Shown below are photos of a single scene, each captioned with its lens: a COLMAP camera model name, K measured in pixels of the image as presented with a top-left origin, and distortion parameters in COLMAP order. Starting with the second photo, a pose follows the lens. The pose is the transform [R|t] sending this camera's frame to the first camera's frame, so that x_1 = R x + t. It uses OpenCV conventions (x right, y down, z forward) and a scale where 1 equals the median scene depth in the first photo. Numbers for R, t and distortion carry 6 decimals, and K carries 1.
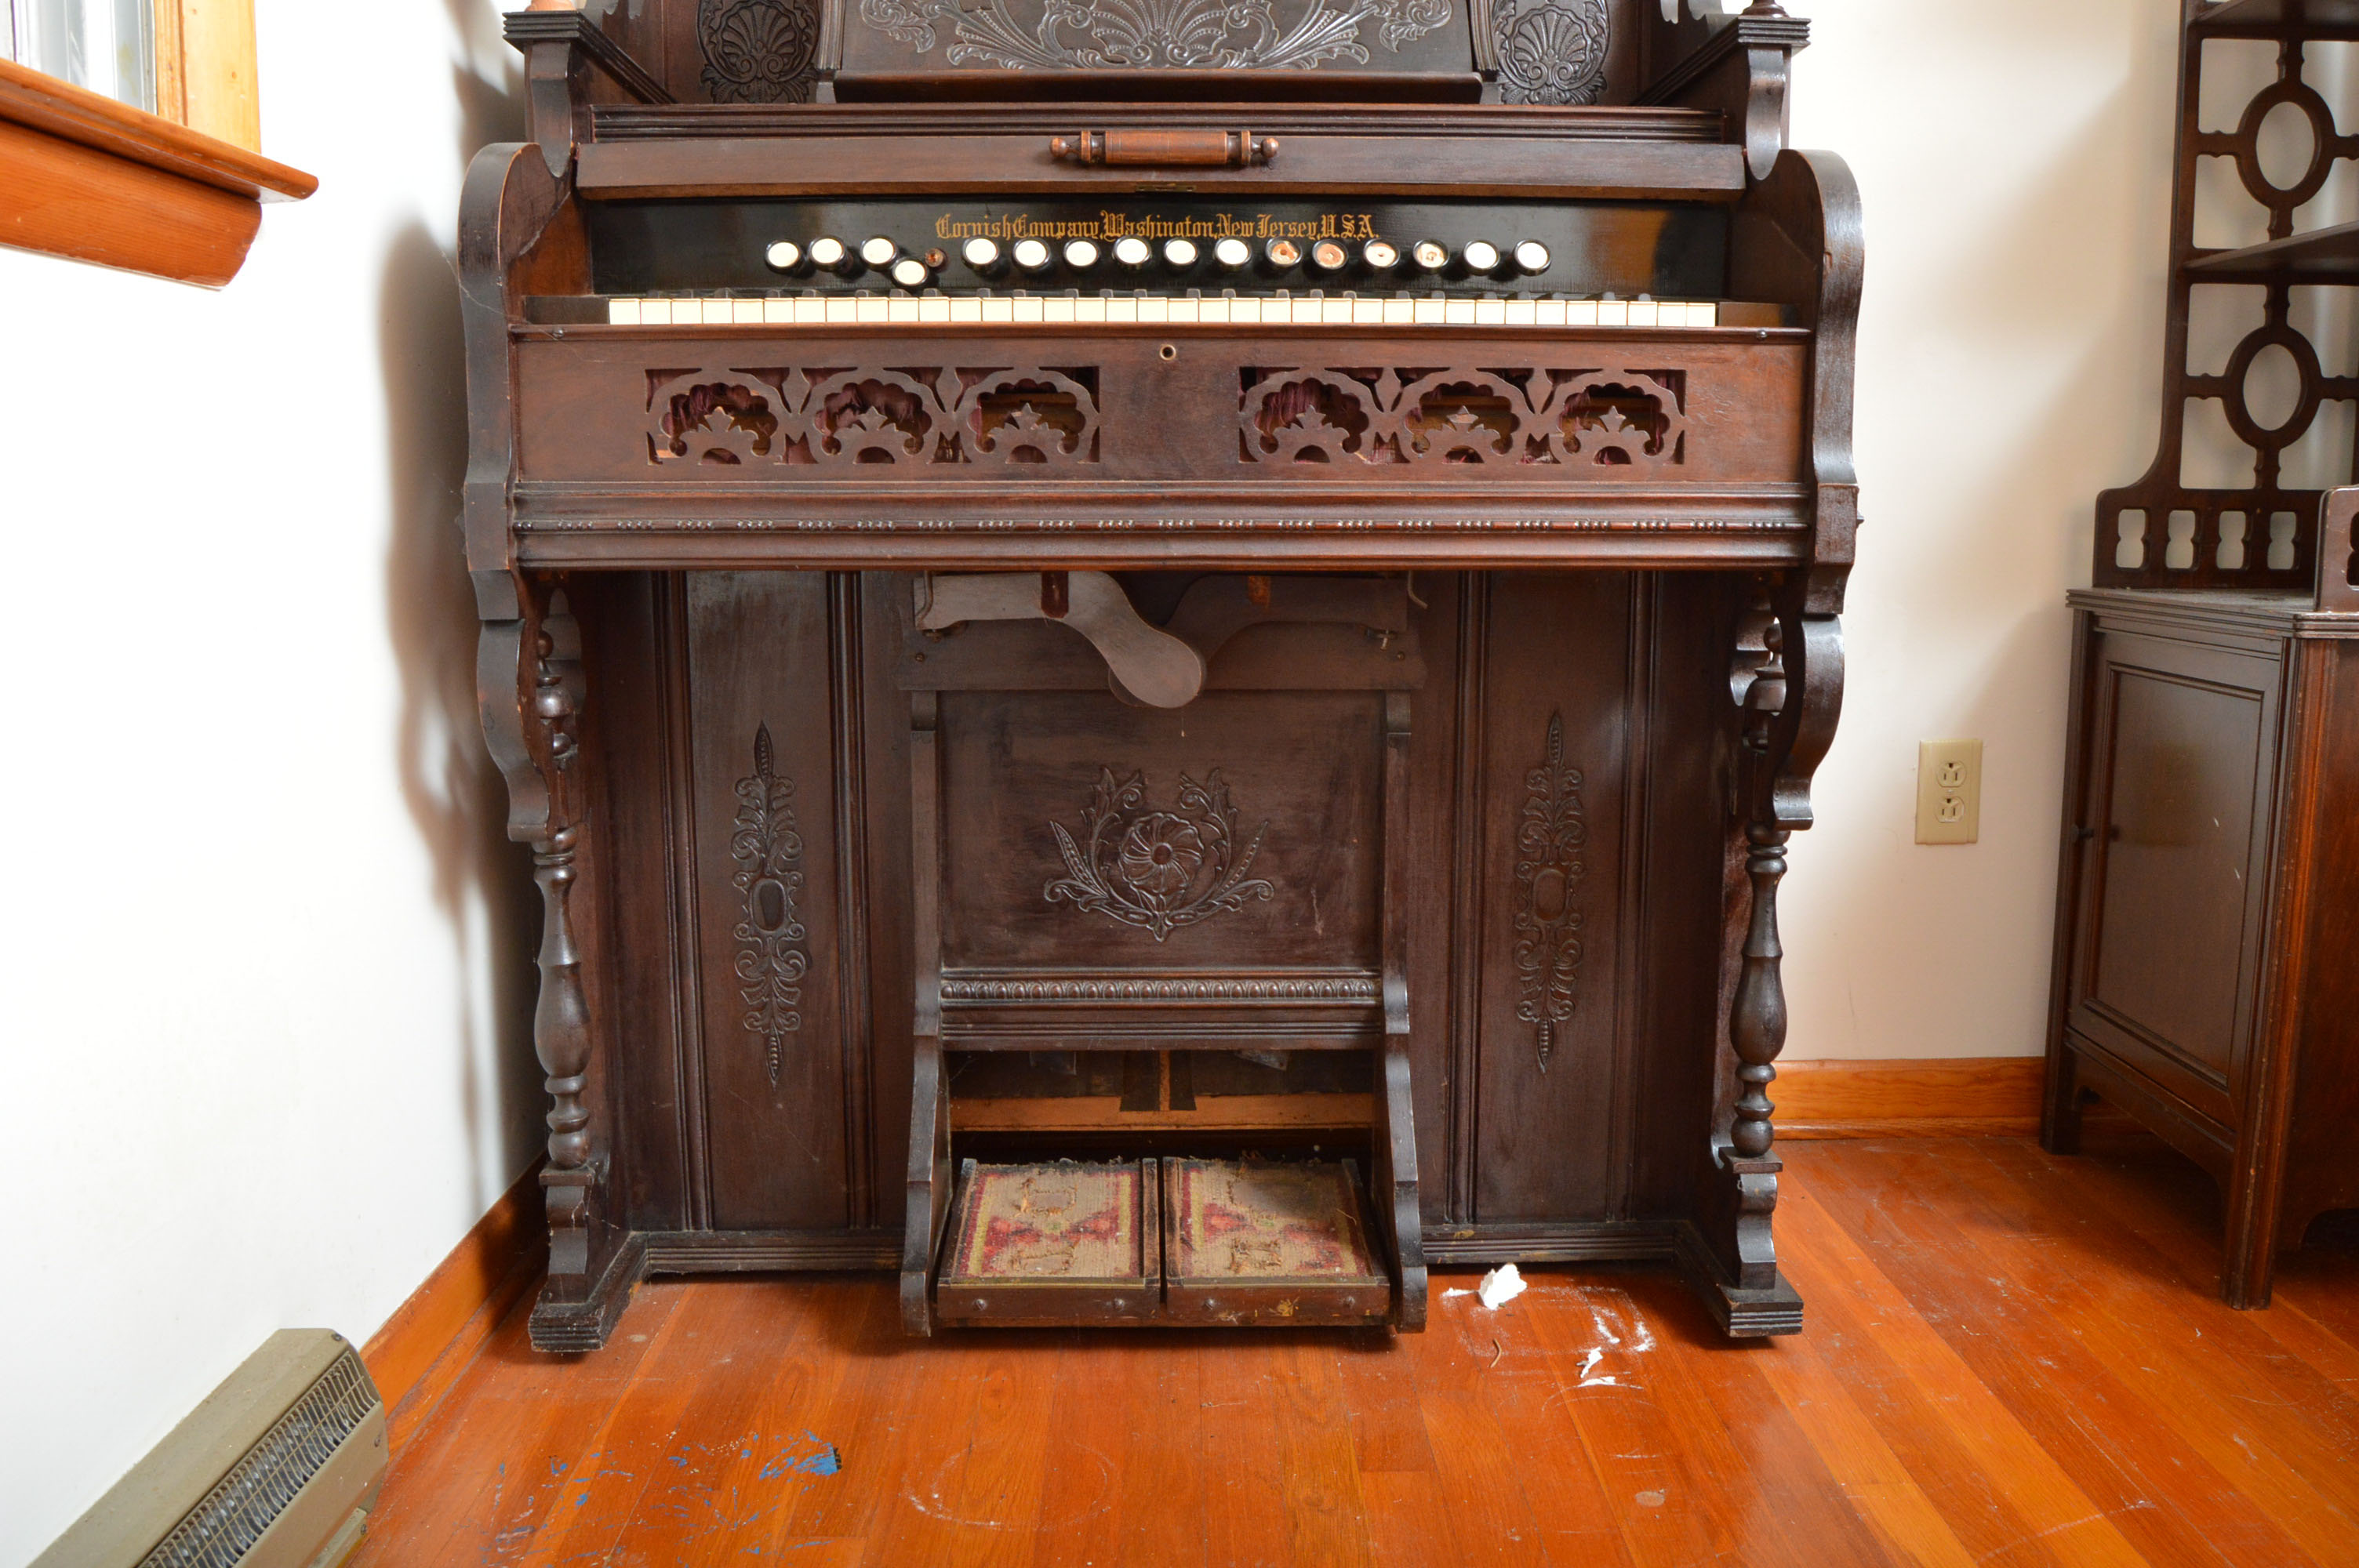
lens RADIAL K [[1872.8, 0, 1188.4], [0, 1872.8, 772.9], [0, 0, 1]] dist [-0.099416, 0.042071]
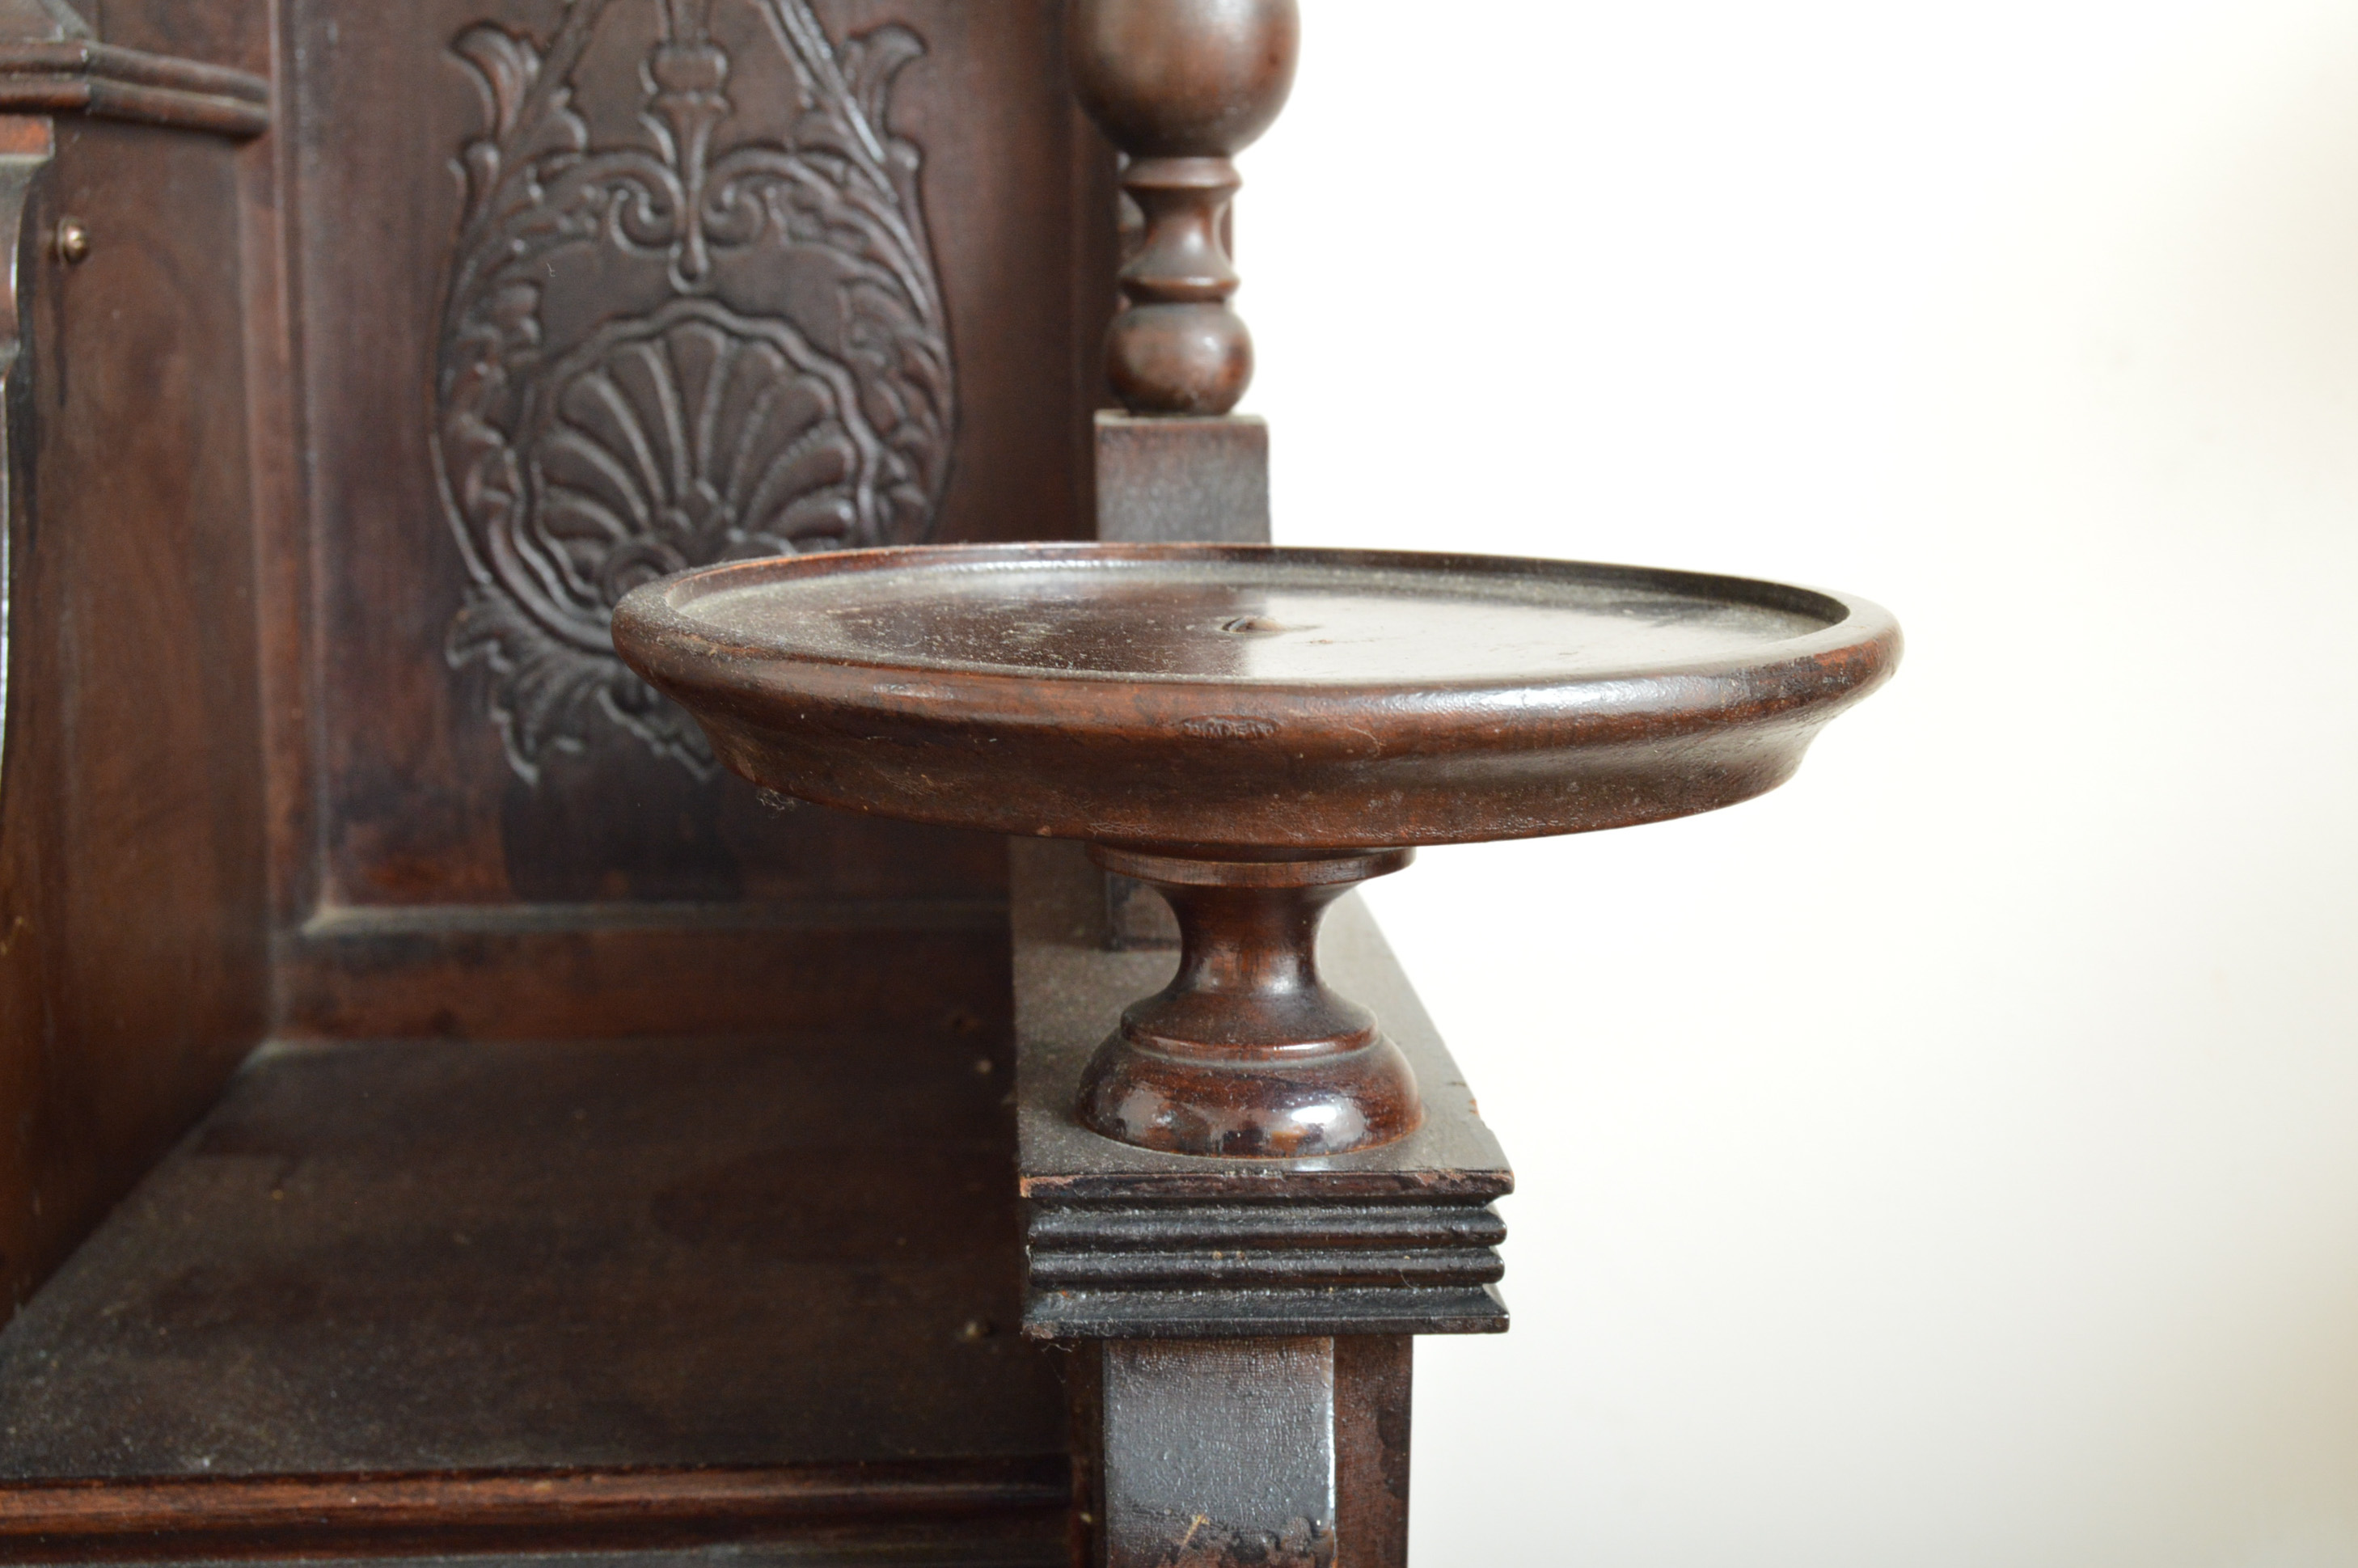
lens RADIAL K [[3126.4, 0, 1192.1], [0, 3126.4, 790.9], [0, 0, 1]] dist [-0.054258, 0.000000]
pose [[0.999725, 0.000179, 0.023449, 0.286678], [-0.000990, 0.999401, 0.034593, -0.422732], [-0.023429, -0.034606, 0.999126, 0.690384]]
